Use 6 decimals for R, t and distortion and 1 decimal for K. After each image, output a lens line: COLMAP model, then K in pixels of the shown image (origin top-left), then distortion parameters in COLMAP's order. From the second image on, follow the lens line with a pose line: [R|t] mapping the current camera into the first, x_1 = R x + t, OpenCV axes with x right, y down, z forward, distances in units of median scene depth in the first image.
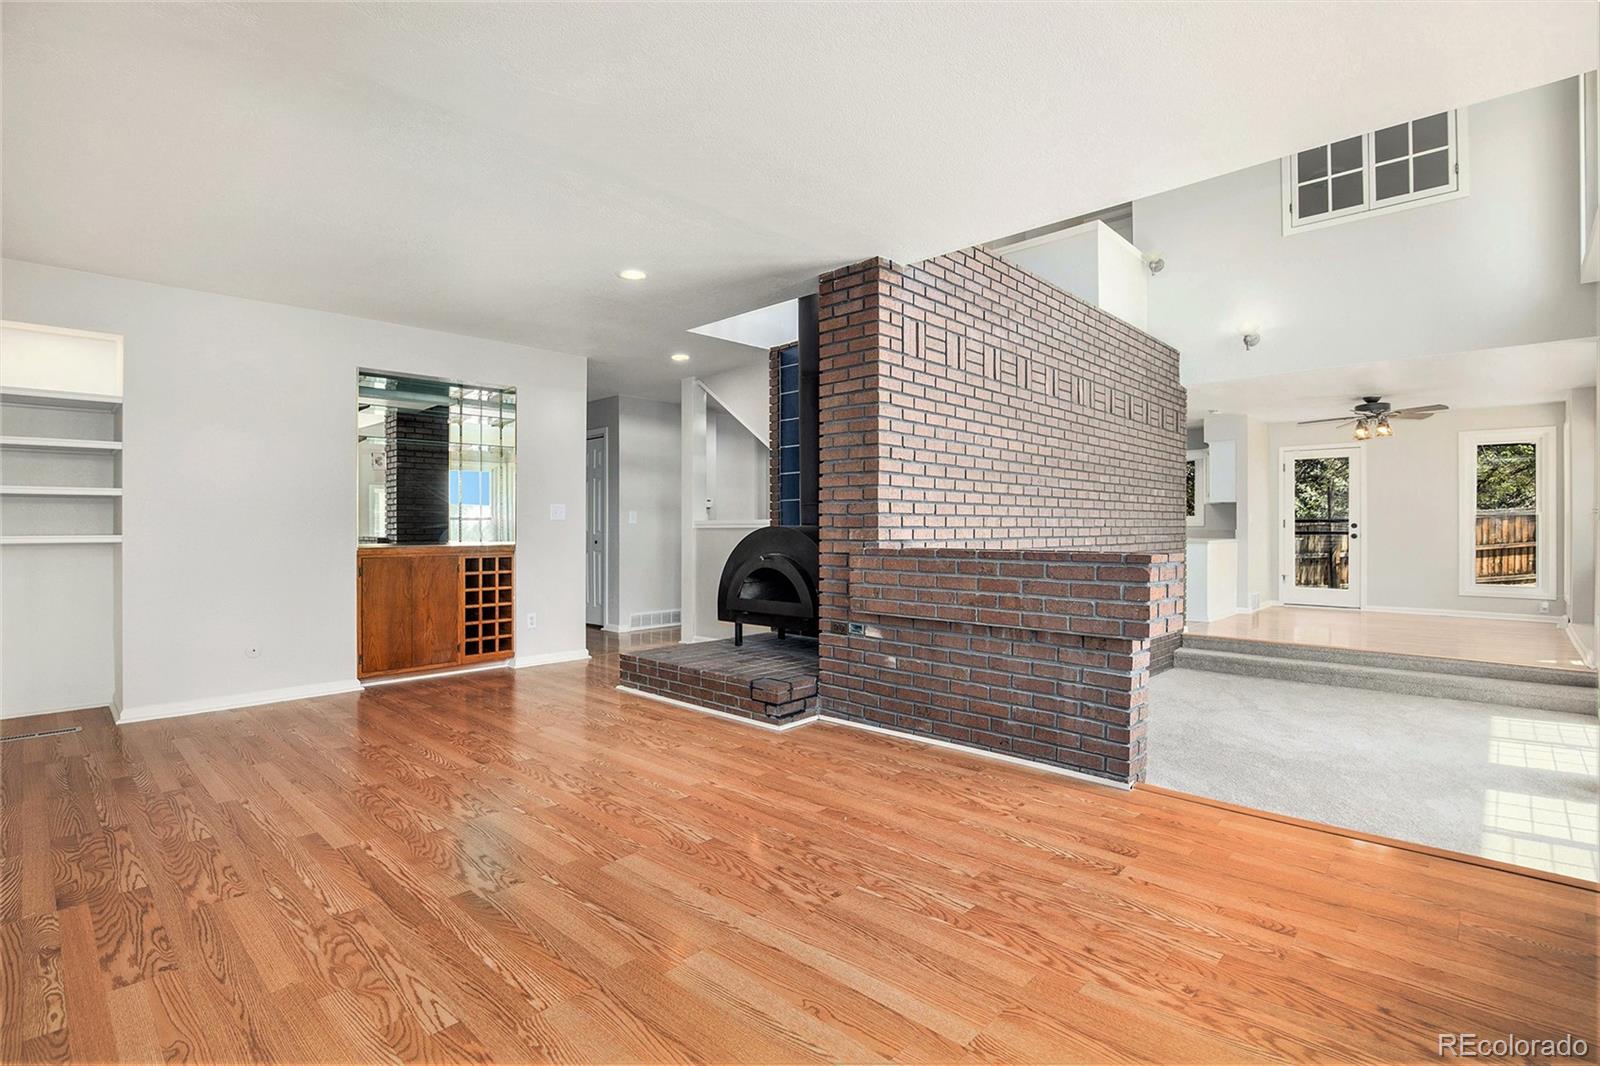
lens RADIAL K [[731.6, 0, 809.8], [0, 731.6, 520.2], [0, 0, 1]] dist [0.002783, 0.000168]
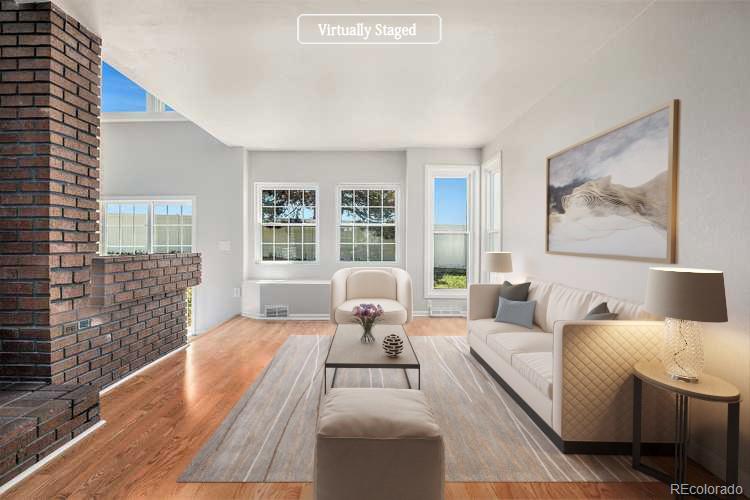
lens RADIAL K [[342.9, 0, 374.3], [0, 342.9, 250.4], [0, 0, 1]] dist [0.002783, 0.000168]
pose [[-0.667677, -0.007972, 0.744408, -0.737597], [-0.001401, 0.999954, 0.009452, 0.018598], [-0.744449, 0.005268, -0.667658, 1.083122]]
